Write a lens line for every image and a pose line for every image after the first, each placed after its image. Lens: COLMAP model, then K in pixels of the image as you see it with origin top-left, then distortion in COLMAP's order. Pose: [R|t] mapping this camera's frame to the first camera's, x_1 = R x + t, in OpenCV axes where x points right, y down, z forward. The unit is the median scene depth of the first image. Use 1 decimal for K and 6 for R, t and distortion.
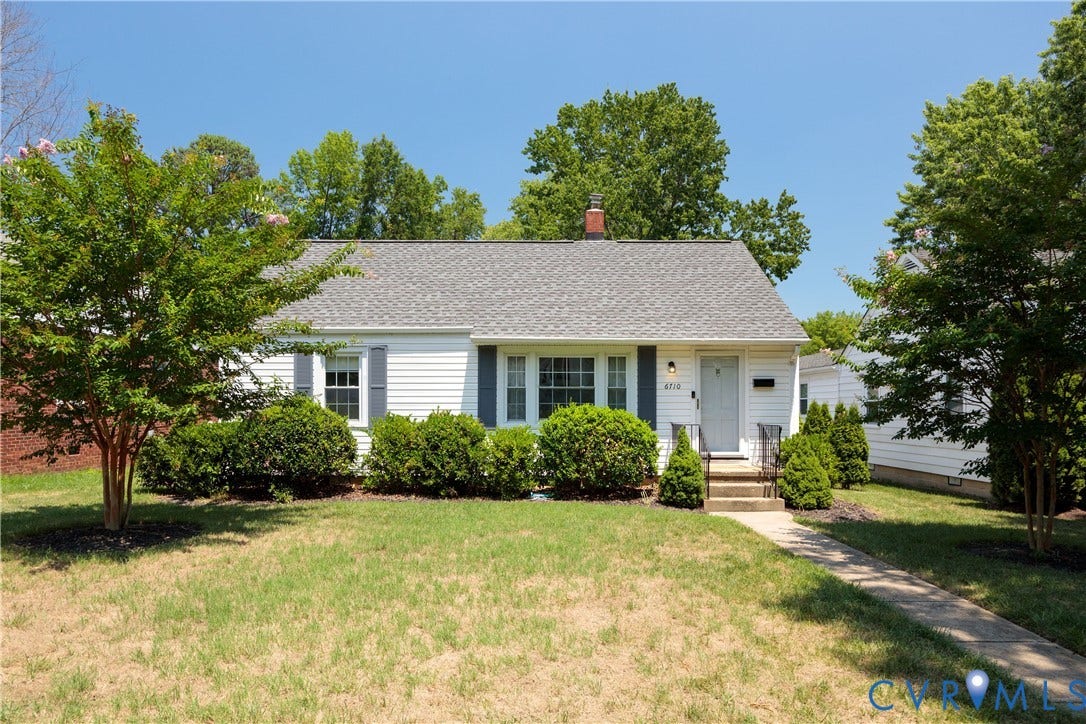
lens RADIAL K [[698.4, 0, 541.1], [0, 698.4, 404.9], [0, 0, 1]] dist [-0.000403, -0.000908]
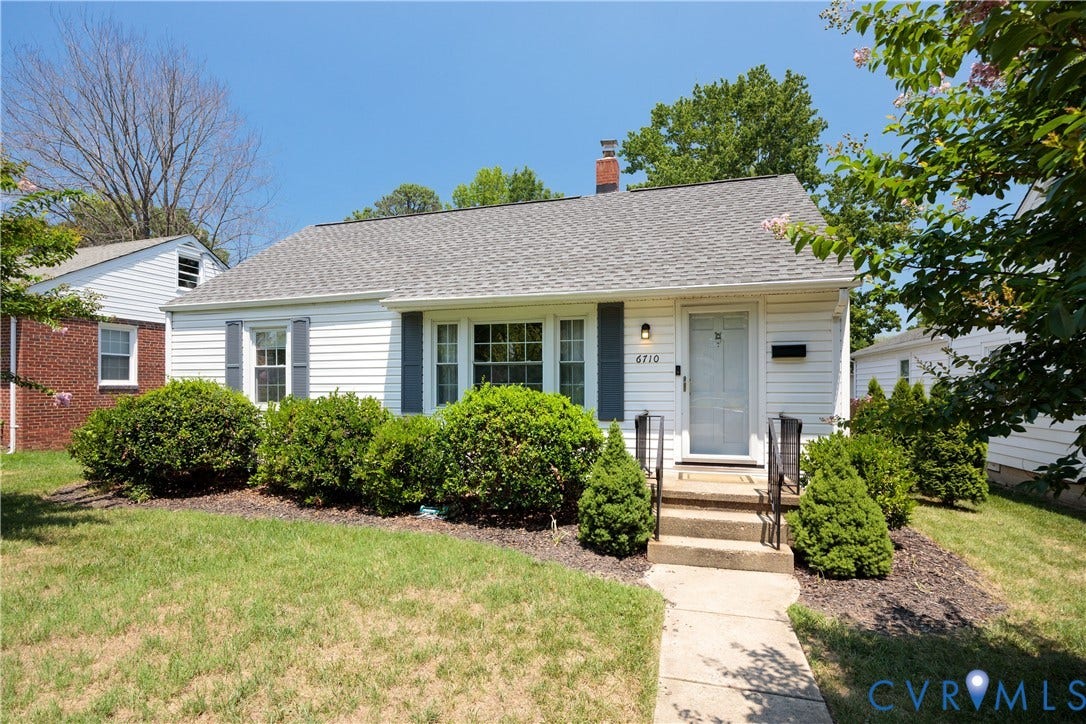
lens RADIAL K [[523.7, 0, 537.2], [0, 523.7, 385.9], [0, 0, 1]] dist [-0.016281, 0.000272]
pose [[0.955990, -0.002282, -0.293389, 0.236853], [0.002633, 0.999996, 0.000799, 0.000009], [0.293386, -0.001536, 0.955993, 0.465667]]
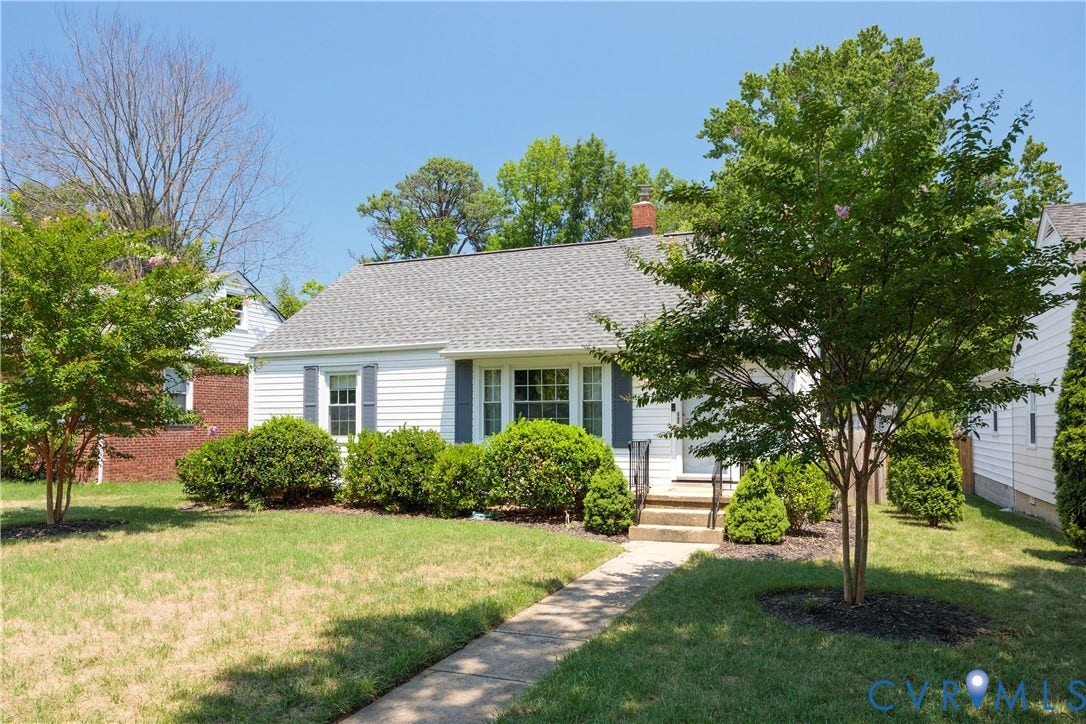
lens RADIAL K [[790.3, 0, 548.9], [0, 790.3, 396.2], [0, 0, 1]] dist [-0.000216, -0.001189]
pose [[0.923675, -0.019046, -0.382704, 0.452476], [0.006337, 0.999387, -0.034440, 0.004532], [0.383125, 0.029386, 0.923229, 0.030176]]
